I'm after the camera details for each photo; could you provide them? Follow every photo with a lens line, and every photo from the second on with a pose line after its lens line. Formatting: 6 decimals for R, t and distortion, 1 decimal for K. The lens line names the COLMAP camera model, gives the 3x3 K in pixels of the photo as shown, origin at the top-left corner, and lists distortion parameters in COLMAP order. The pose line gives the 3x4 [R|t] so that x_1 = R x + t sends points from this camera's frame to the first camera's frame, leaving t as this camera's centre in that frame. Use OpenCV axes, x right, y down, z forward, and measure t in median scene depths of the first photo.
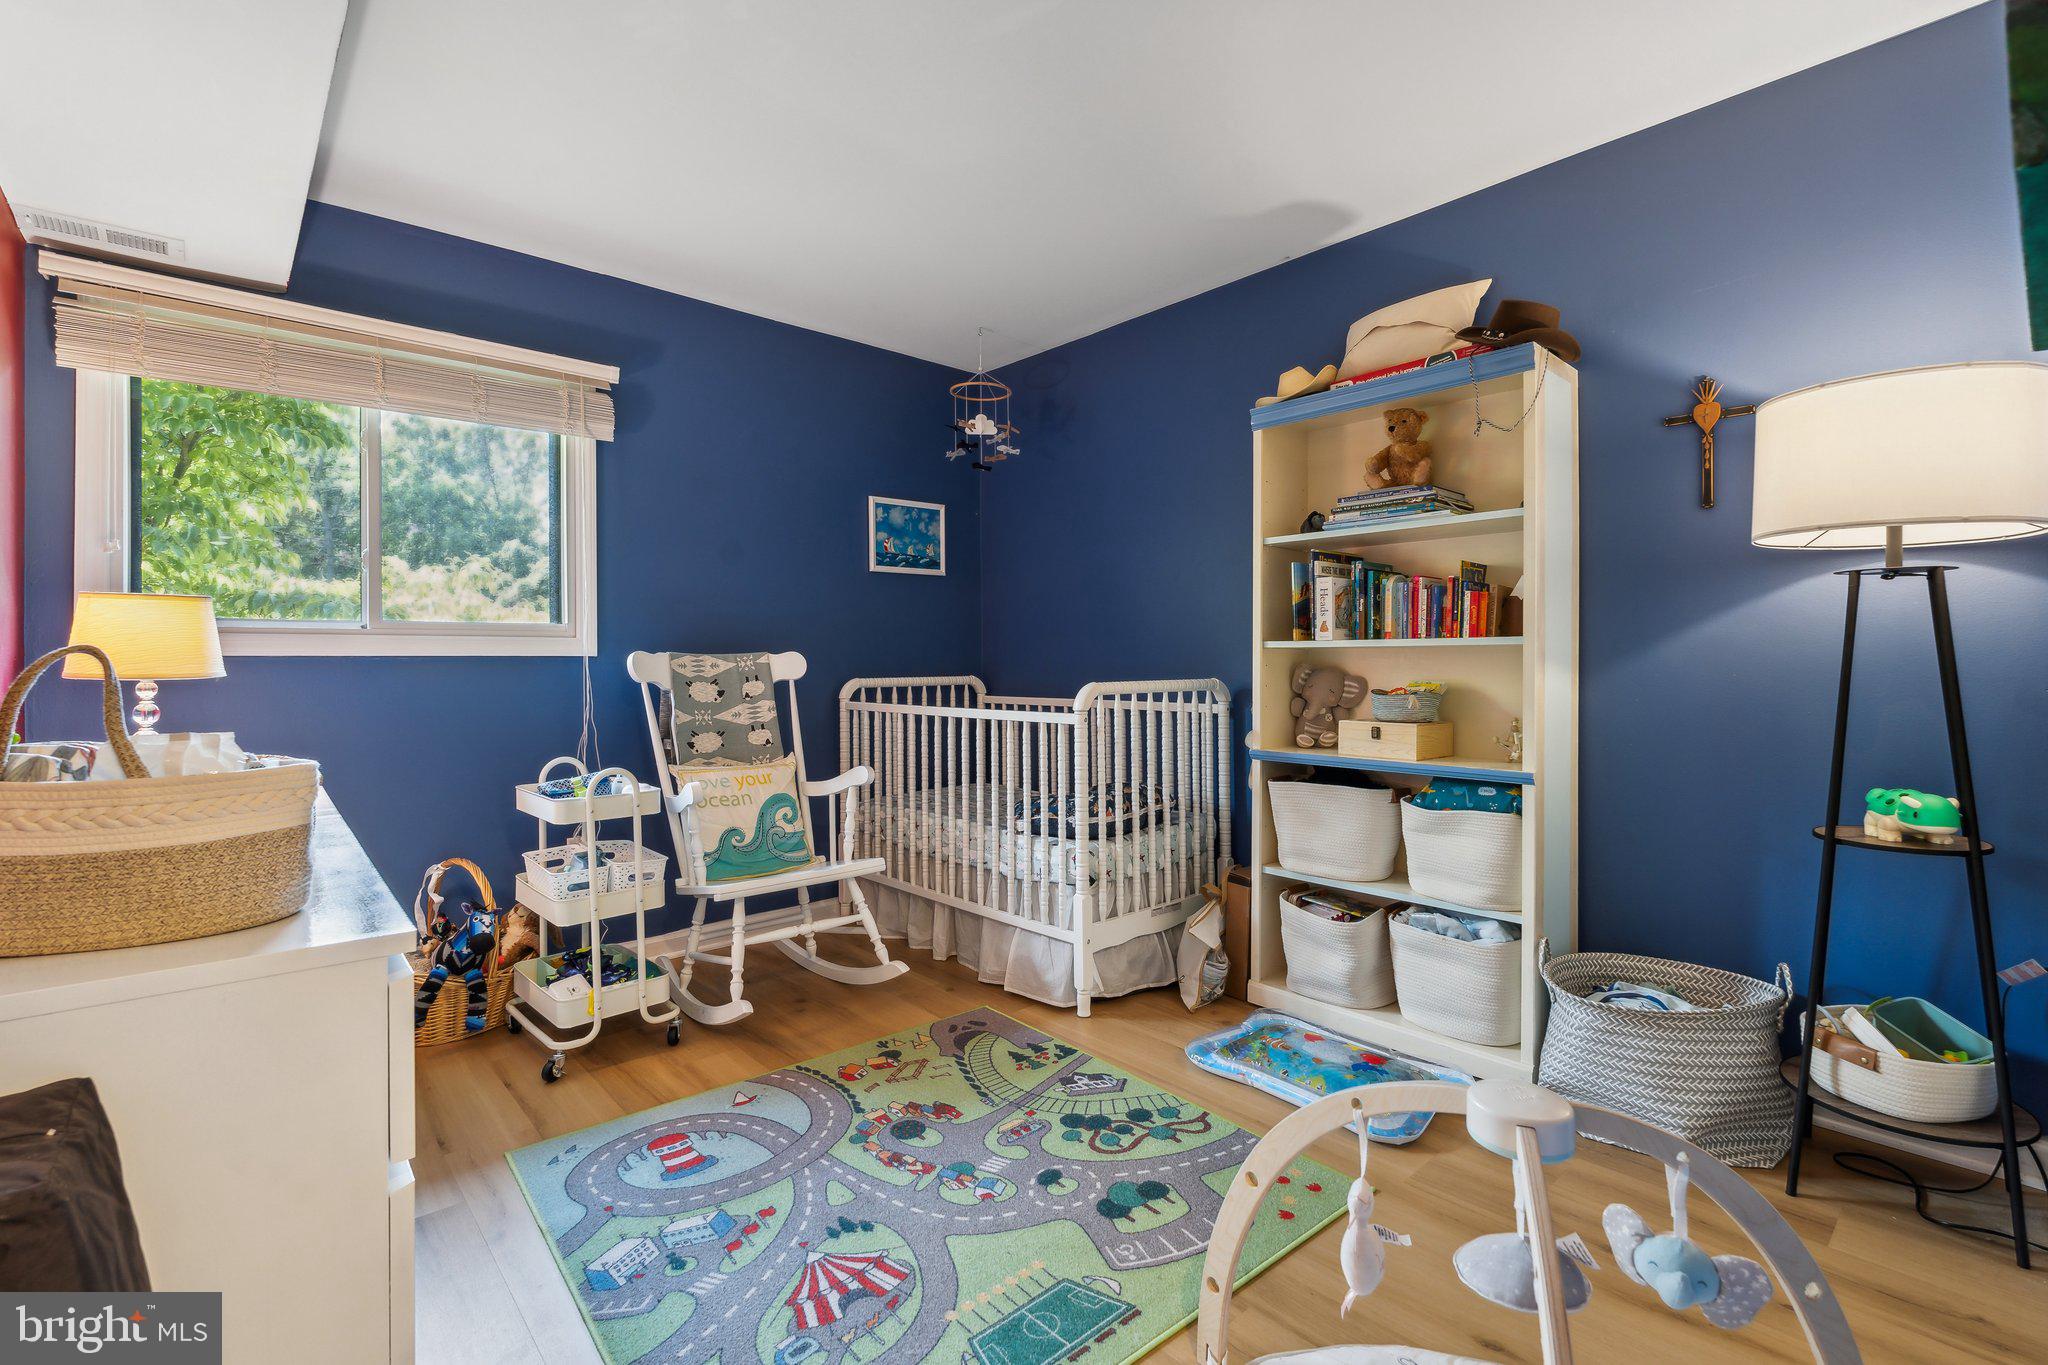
lens RADIAL K [[918.2, 0, 1013.6], [0, 918.2, 660.7], [0, 0, 1]] dist [-0.005353, -0.000005]
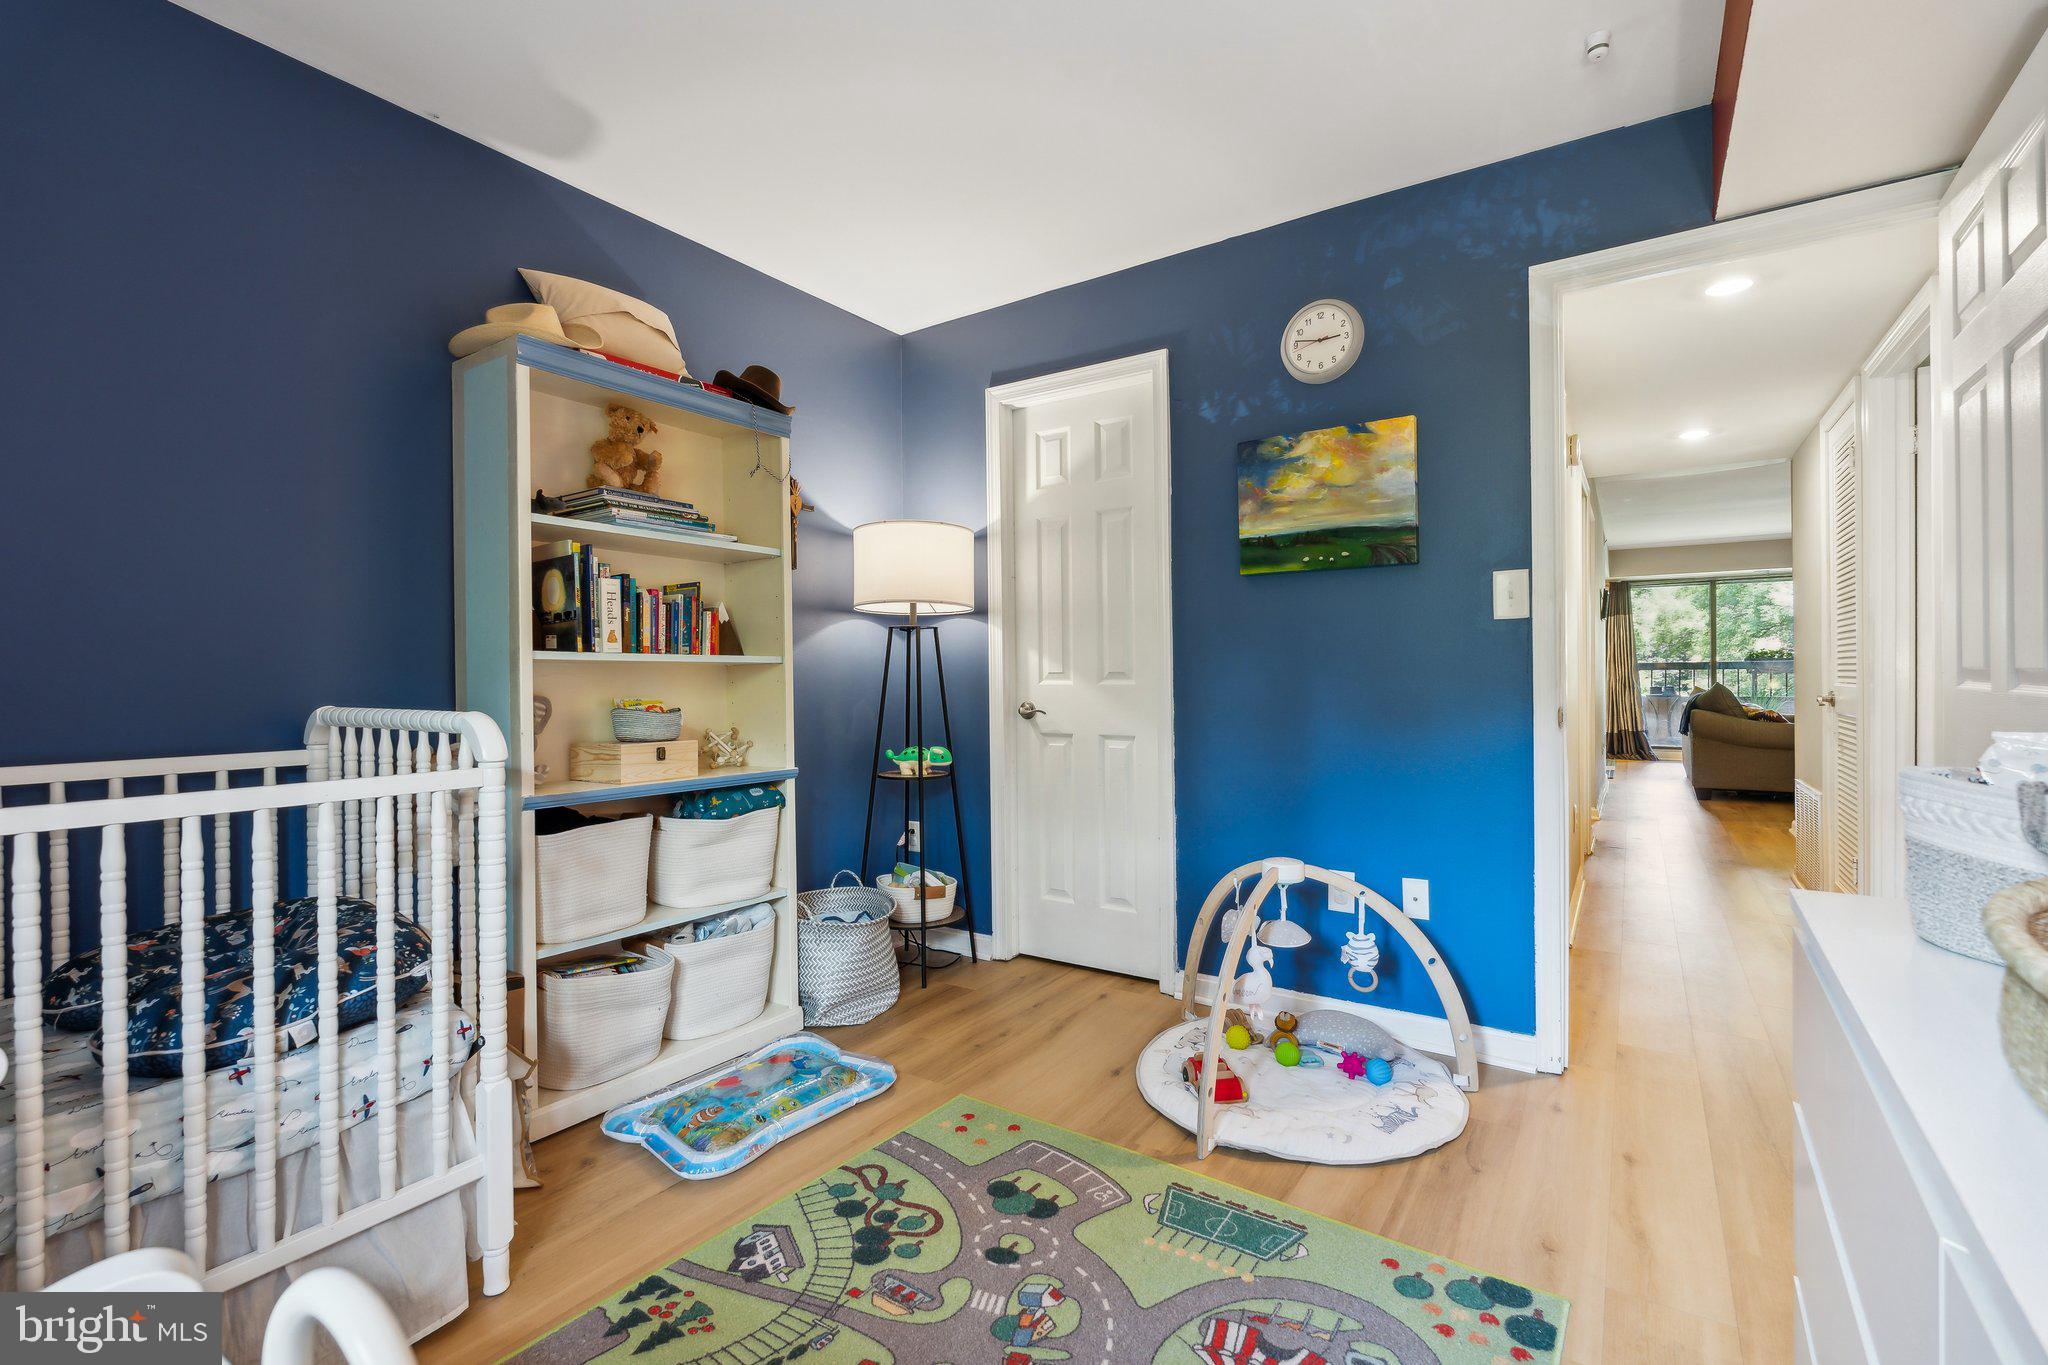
lens RADIAL K [[920.7, 0, 1014.4], [0, 920.7, 673.9], [0, 0, 1]] dist [-0.012521, 0.000045]
pose [[-0.251972, 0.008749, 0.967695, -0.660849], [0.009244, 0.999935, -0.006633, 0.007165], [-0.967690, 0.007274, -0.252036, 0.968965]]
